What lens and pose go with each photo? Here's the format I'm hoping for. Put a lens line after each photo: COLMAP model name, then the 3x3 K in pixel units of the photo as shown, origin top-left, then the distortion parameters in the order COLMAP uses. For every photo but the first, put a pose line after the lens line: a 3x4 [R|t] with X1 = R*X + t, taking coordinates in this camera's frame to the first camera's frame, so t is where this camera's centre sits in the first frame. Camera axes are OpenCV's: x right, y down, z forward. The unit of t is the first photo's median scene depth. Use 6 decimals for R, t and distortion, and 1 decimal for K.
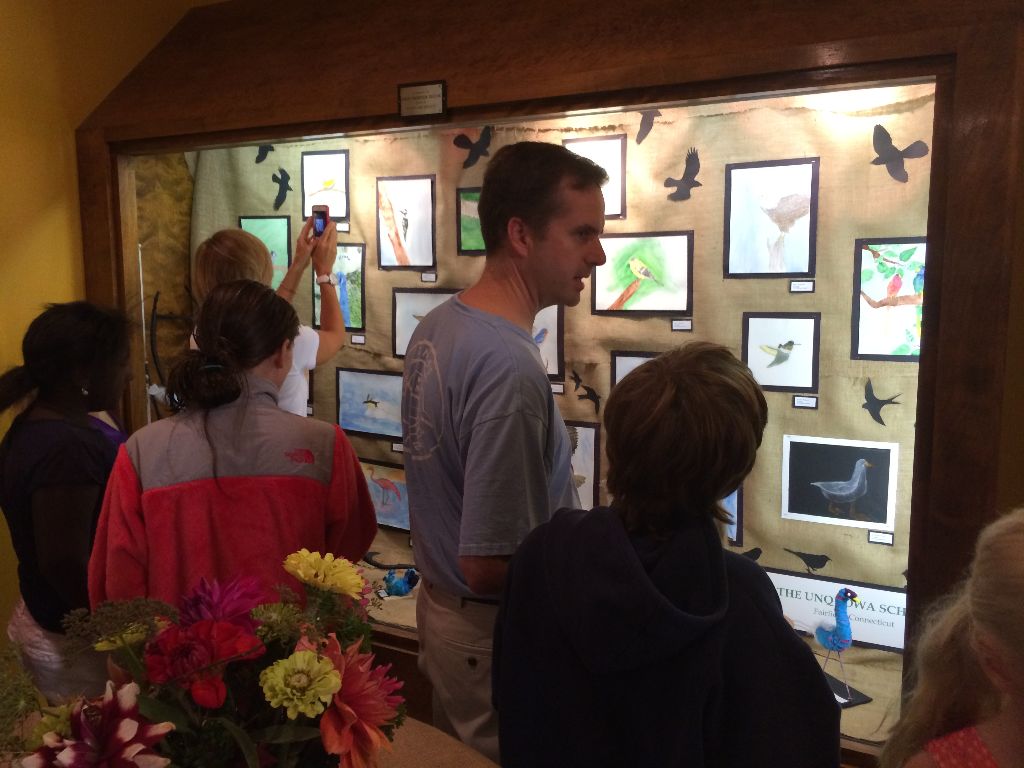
lens RADIAL K [[893.7, 0, 512.6], [0, 893.7, 384.5], [0, 0, 1]] dist [0.038746, -0.066127]
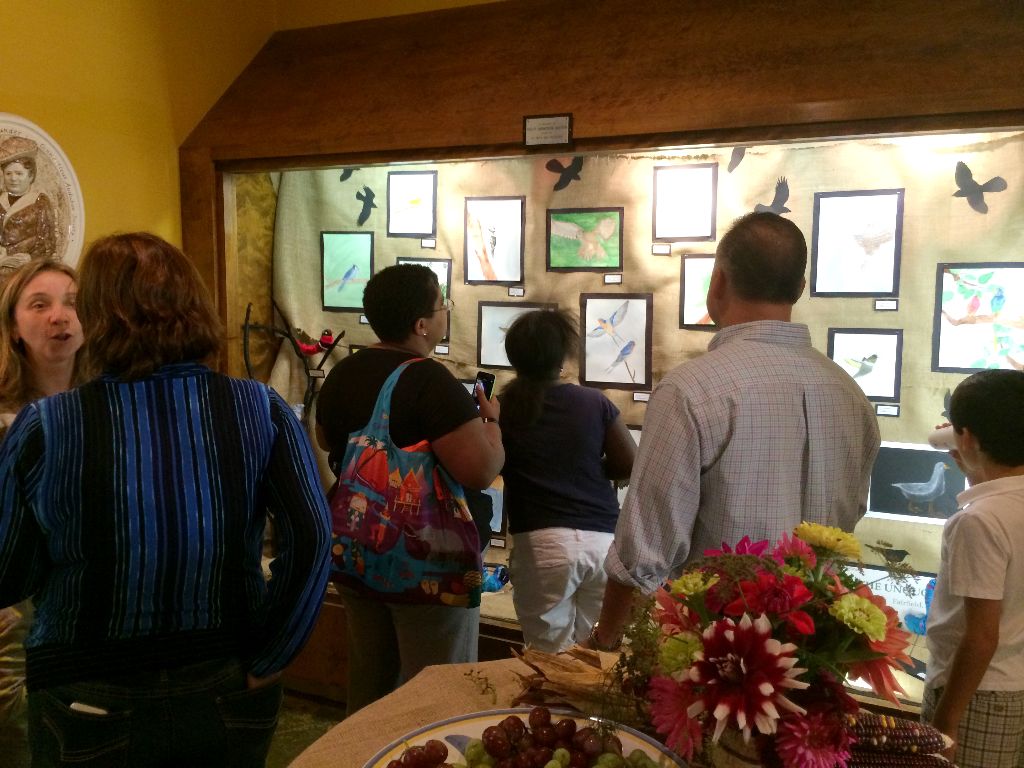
lens RADIAL K [[893.7, 0, 507.9], [0, 893.7, 384.0], [0, 0, 1]] dist [0.038746, -0.066127]
pose [[0.998682, 0.005164, 0.051058, -0.180685], [-0.004634, 0.999934, -0.010495, 0.001015], [-0.051109, 0.010245, 0.998641, -0.069598]]
